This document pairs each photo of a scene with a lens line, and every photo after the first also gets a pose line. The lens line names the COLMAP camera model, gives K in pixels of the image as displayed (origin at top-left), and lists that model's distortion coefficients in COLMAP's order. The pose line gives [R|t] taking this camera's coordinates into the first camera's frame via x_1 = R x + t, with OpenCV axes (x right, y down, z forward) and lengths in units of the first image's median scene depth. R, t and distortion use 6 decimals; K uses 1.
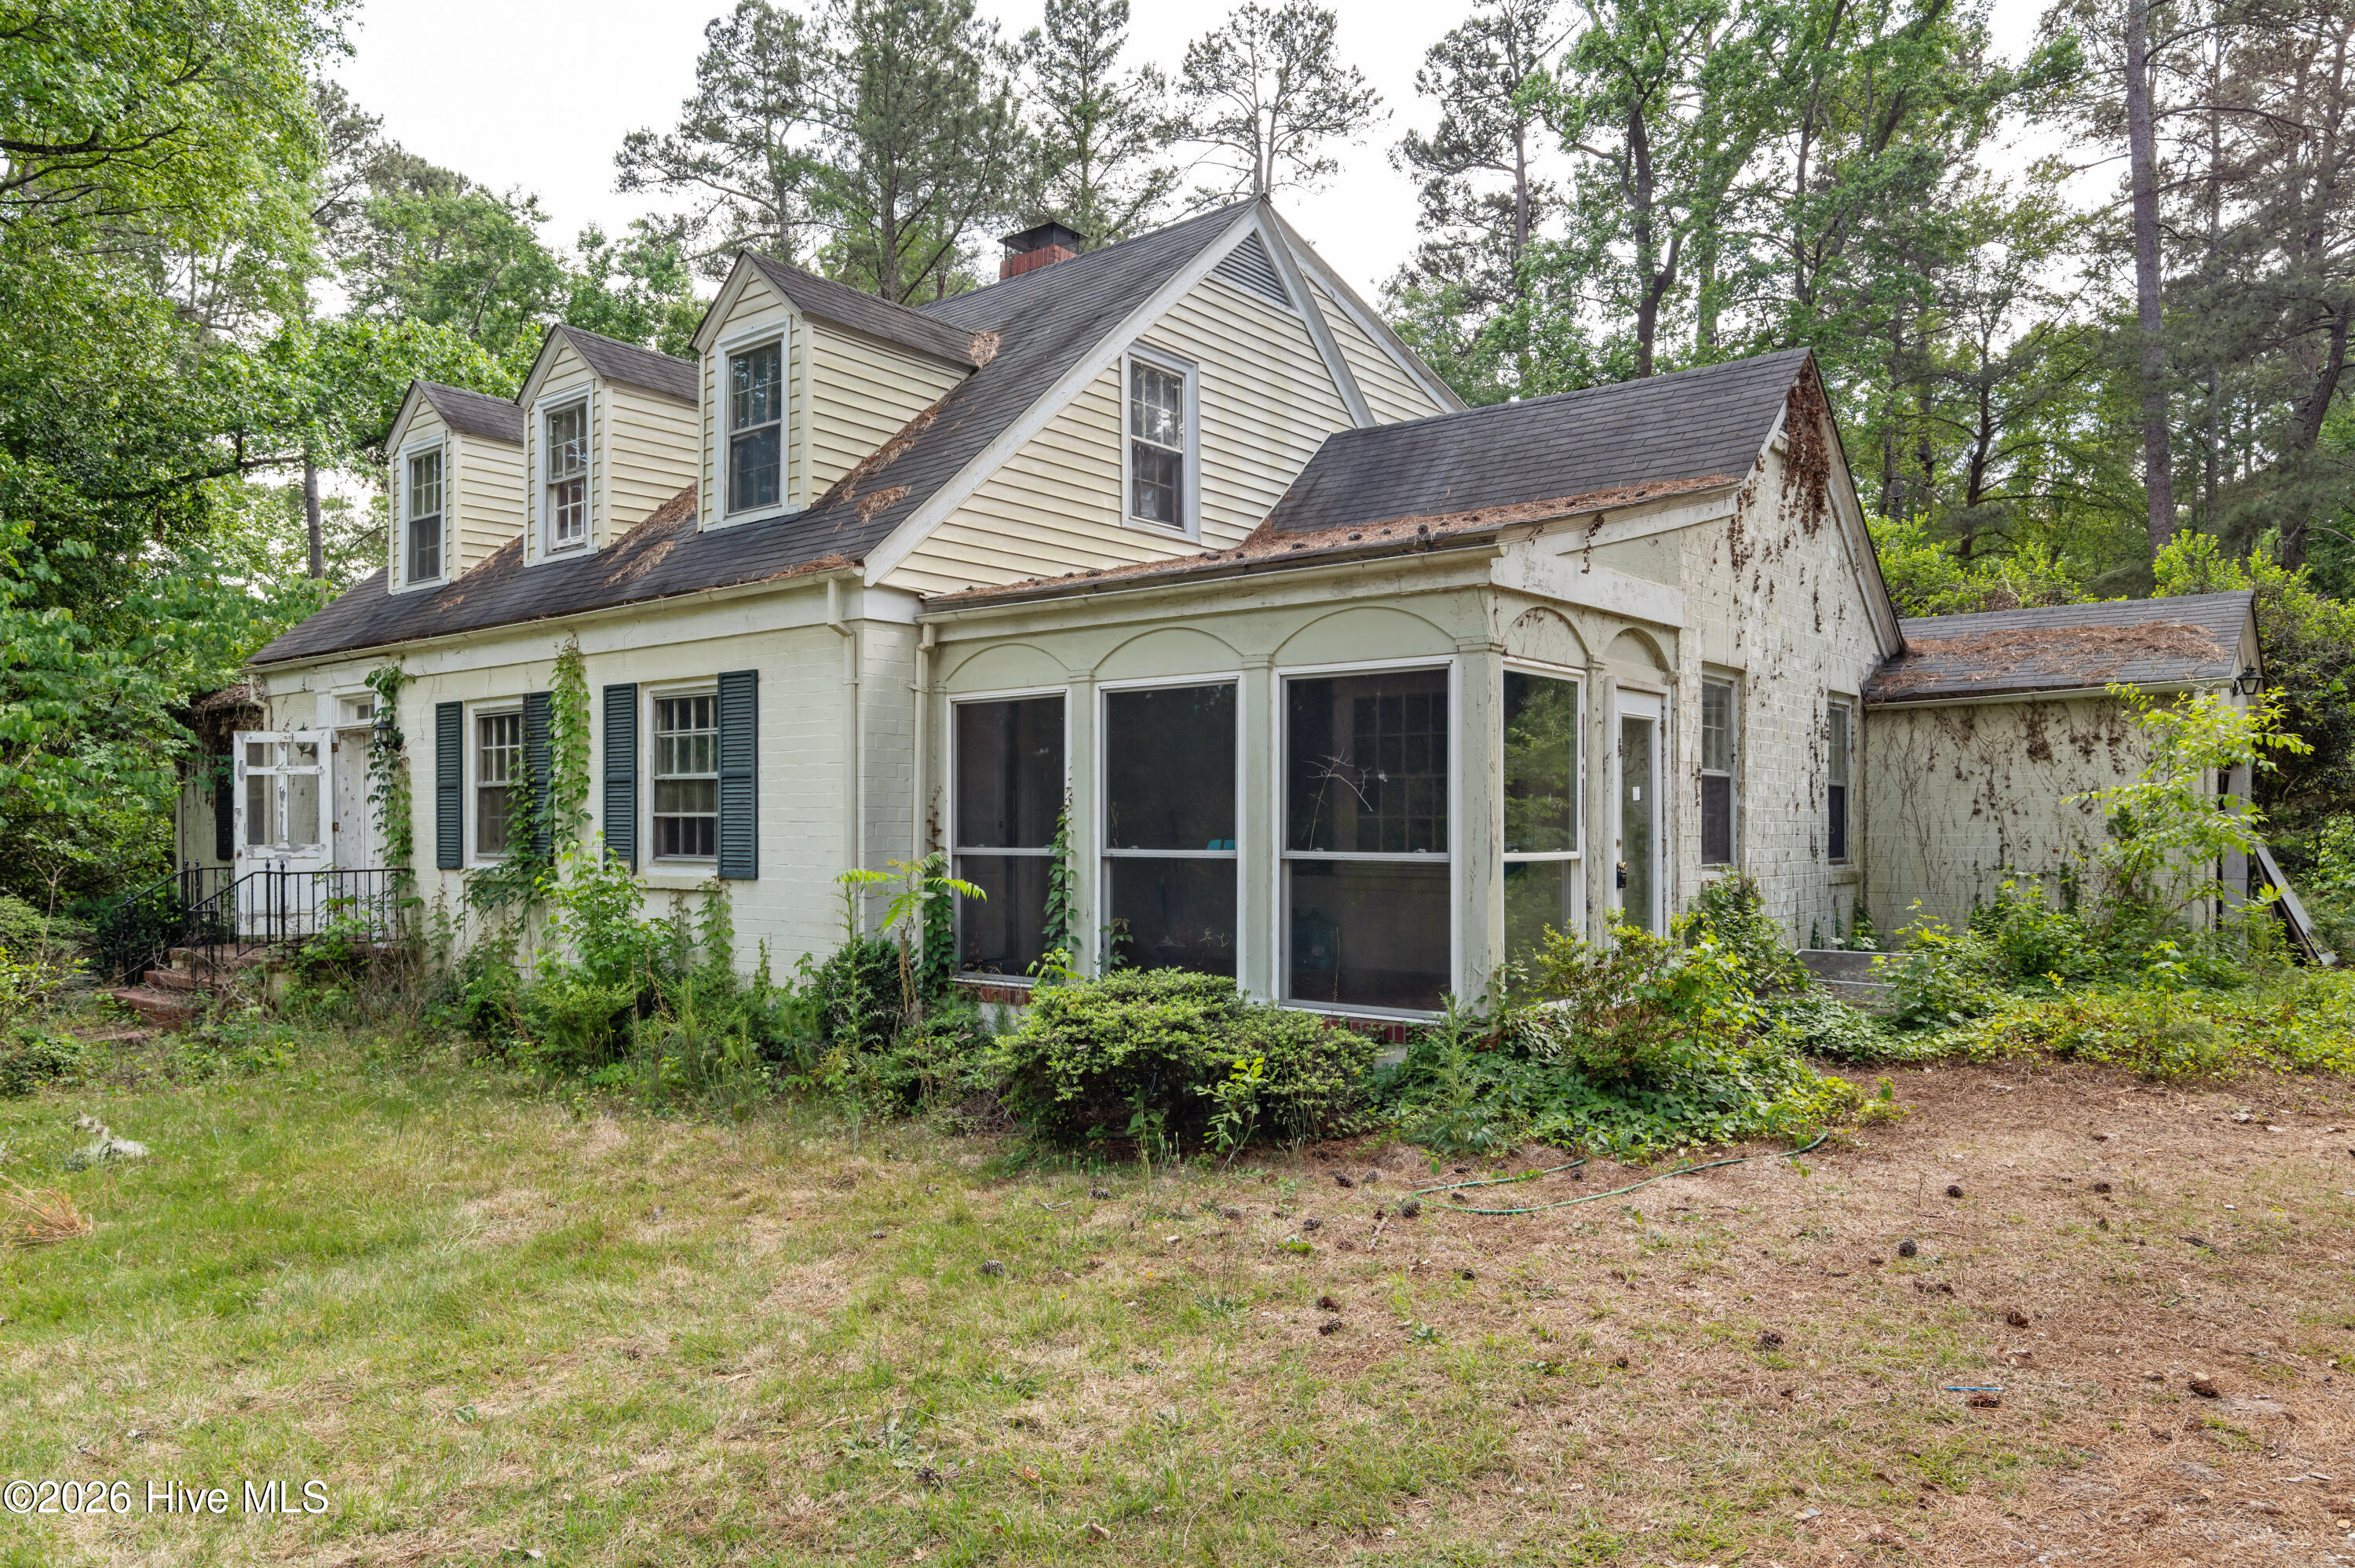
lens RADIAL K [[1570.8, 0, 1144.5], [0, 1570.8, 834.2], [0, 0, 1]] dist [-0.000049, -0.000760]
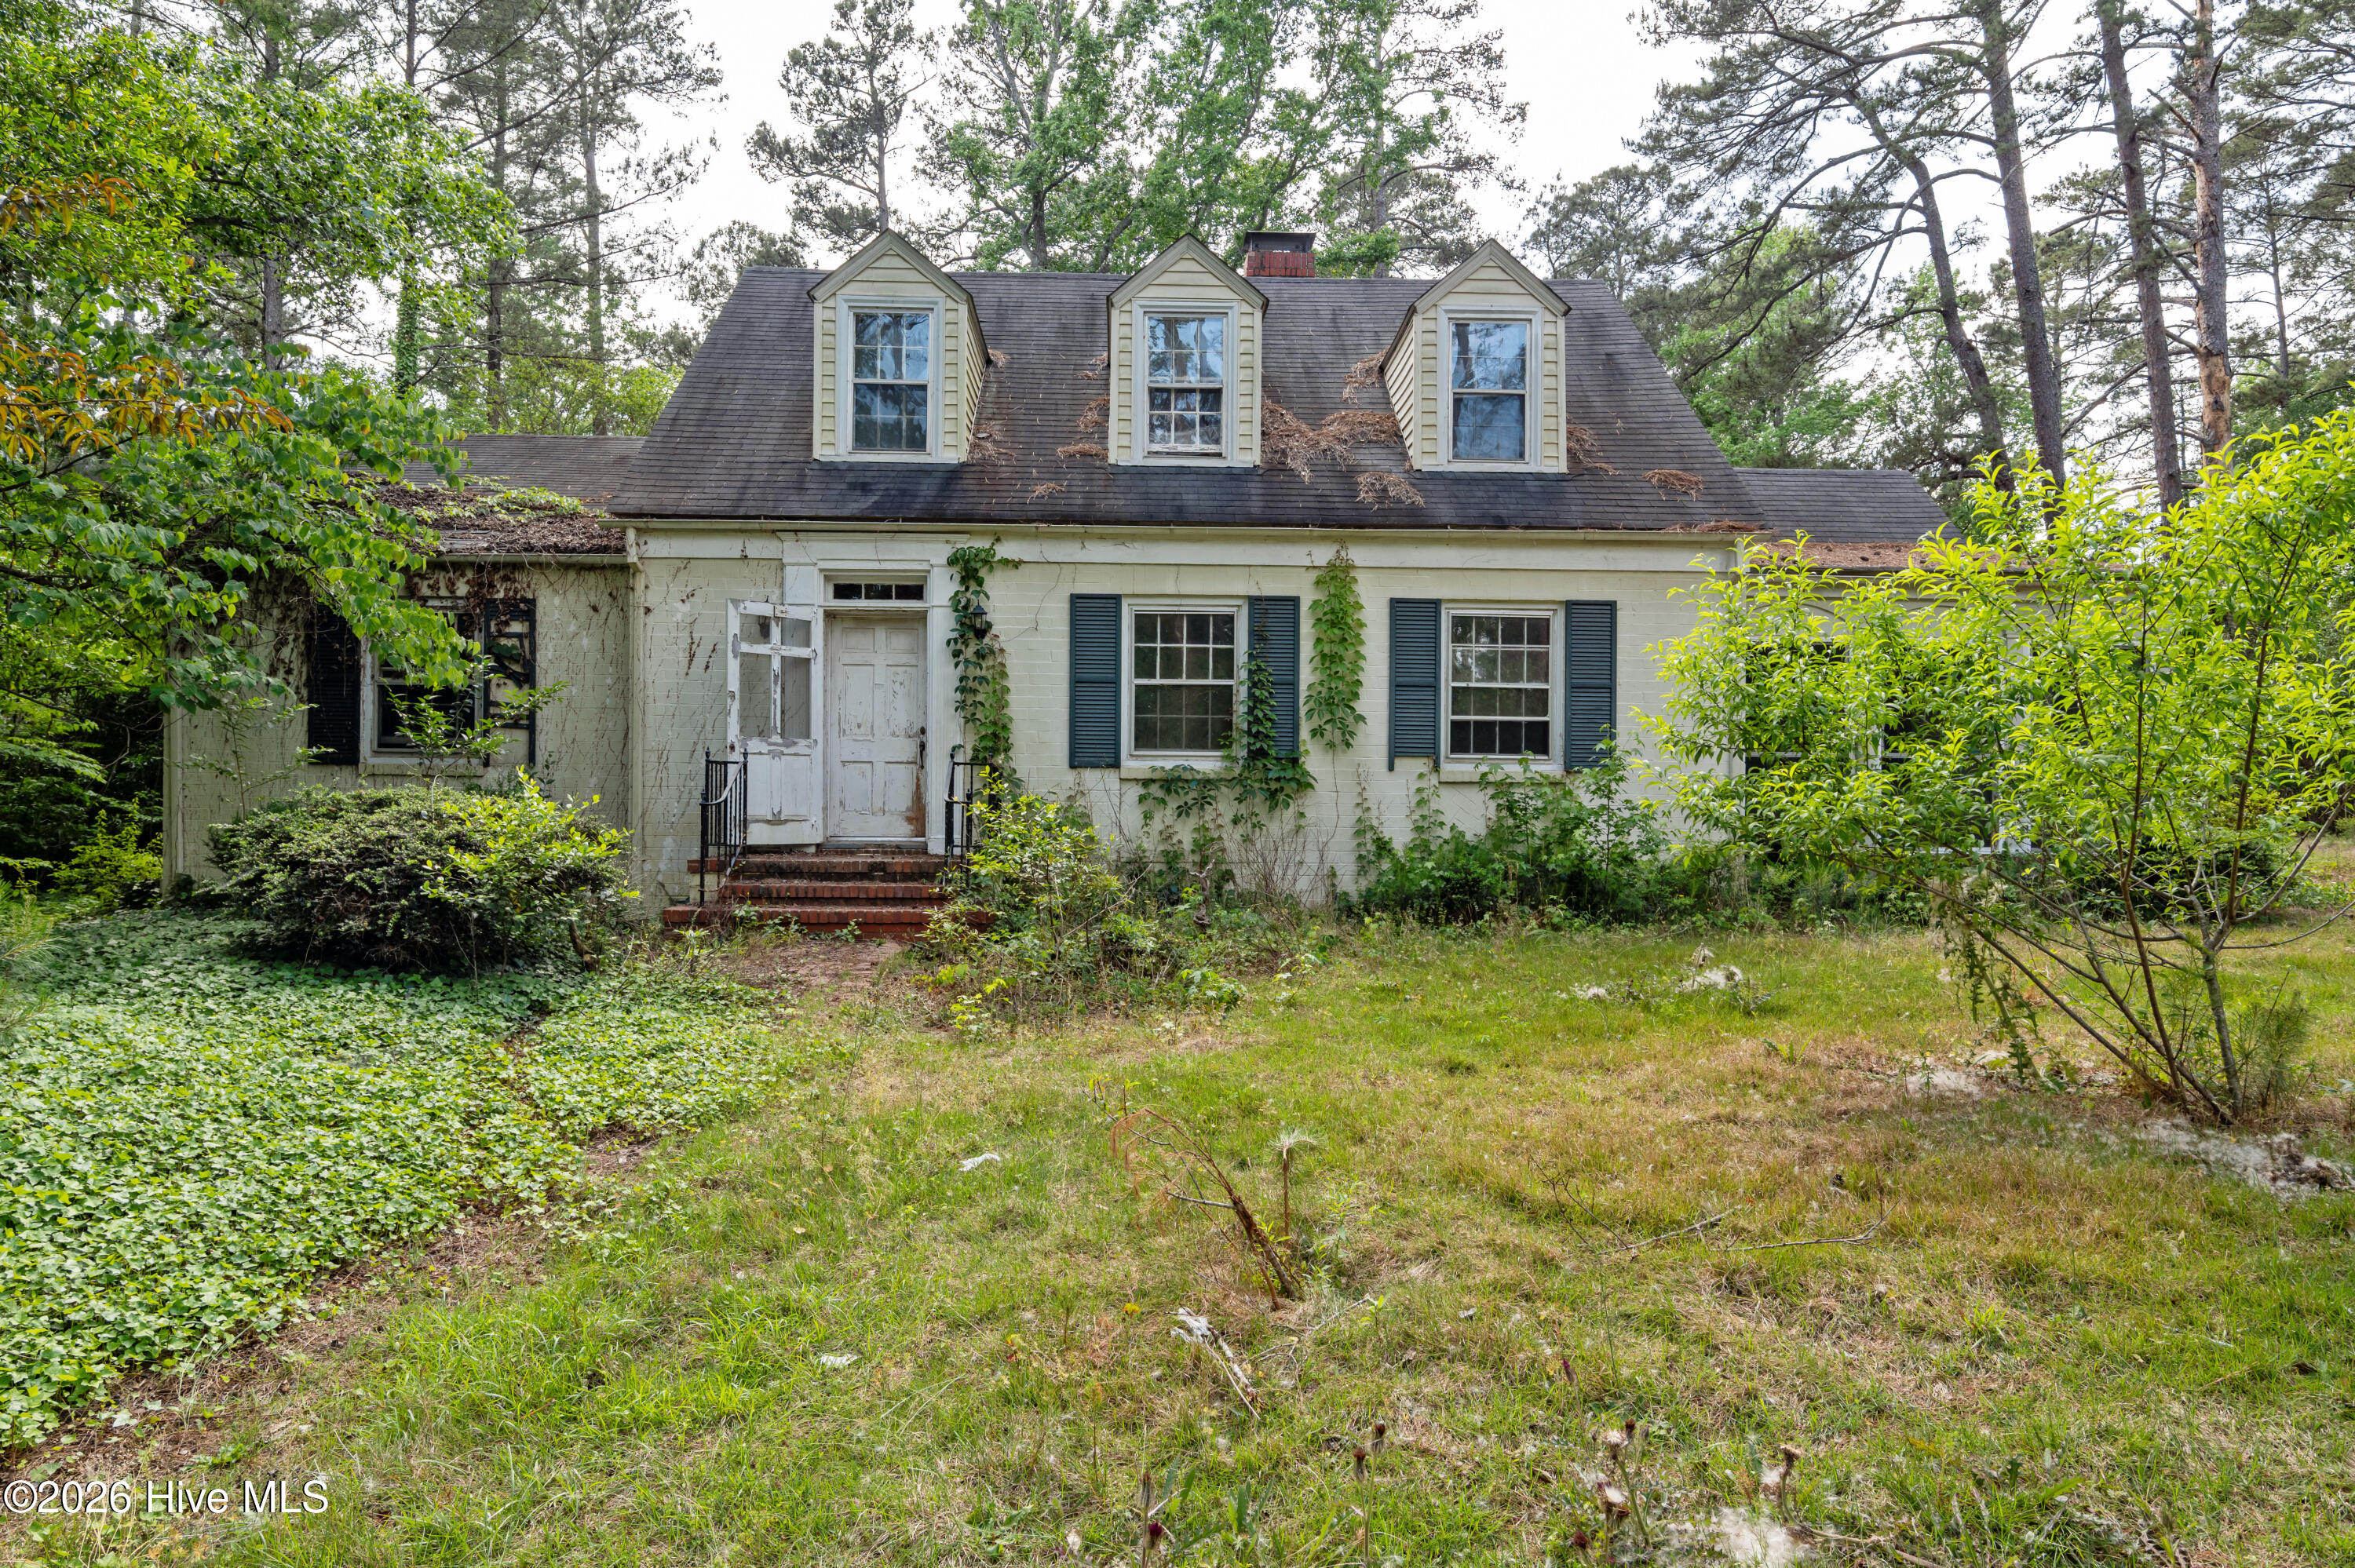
lens RADIAL K [[1479.1, 0, 1181.1], [0, 1479.1, 812.1], [0, 0, 1]] dist [0.000871, 0.003123]
pose [[0.749586, 0.009993, 0.661832, -1.128651], [-0.006515, 0.999949, -0.007718, 0.063483], [-0.661875, 0.001474, 0.749613, 0.321817]]
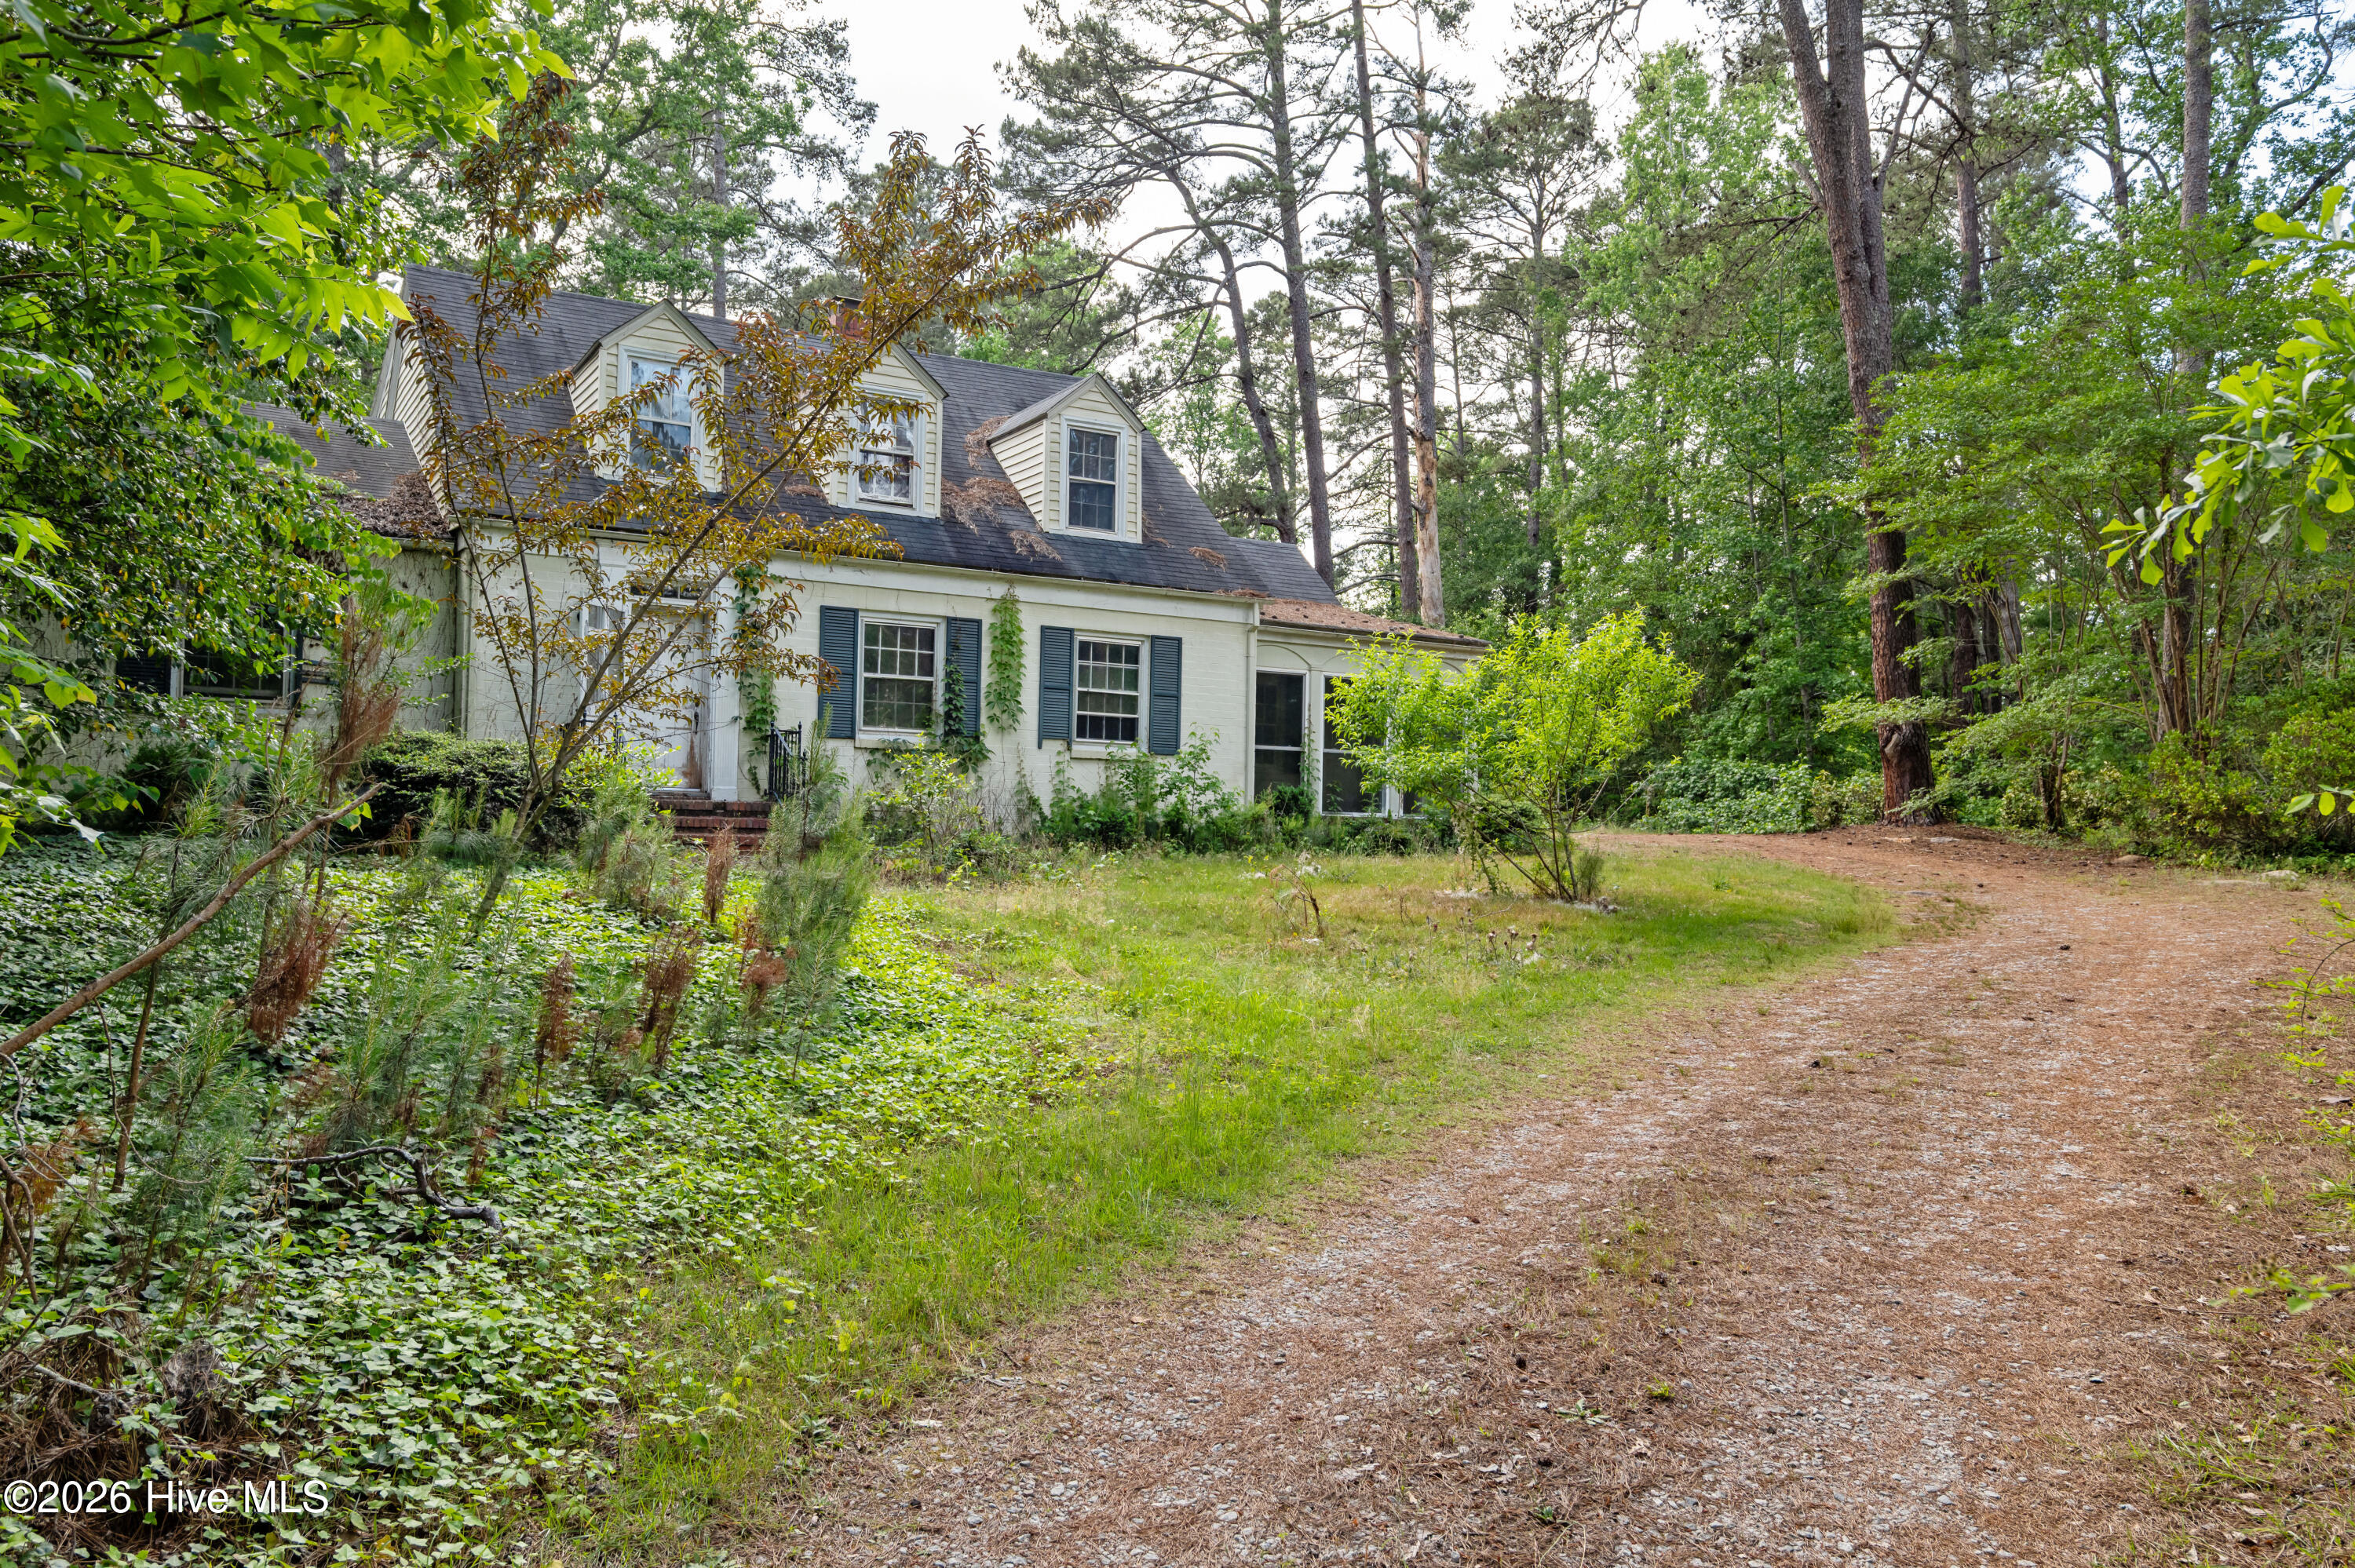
lens RADIAL K [[1766.6, 0, 1187.8], [0, 1766.6, 781.4], [0, 0, 1]] dist [0.006893, -0.001383]
pose [[0.331231, 0.041009, 0.942658, -1.906446], [-0.015446, 0.999157, -0.038040, 0.120730], [-0.943423, -0.001960, 0.331585, 0.291396]]
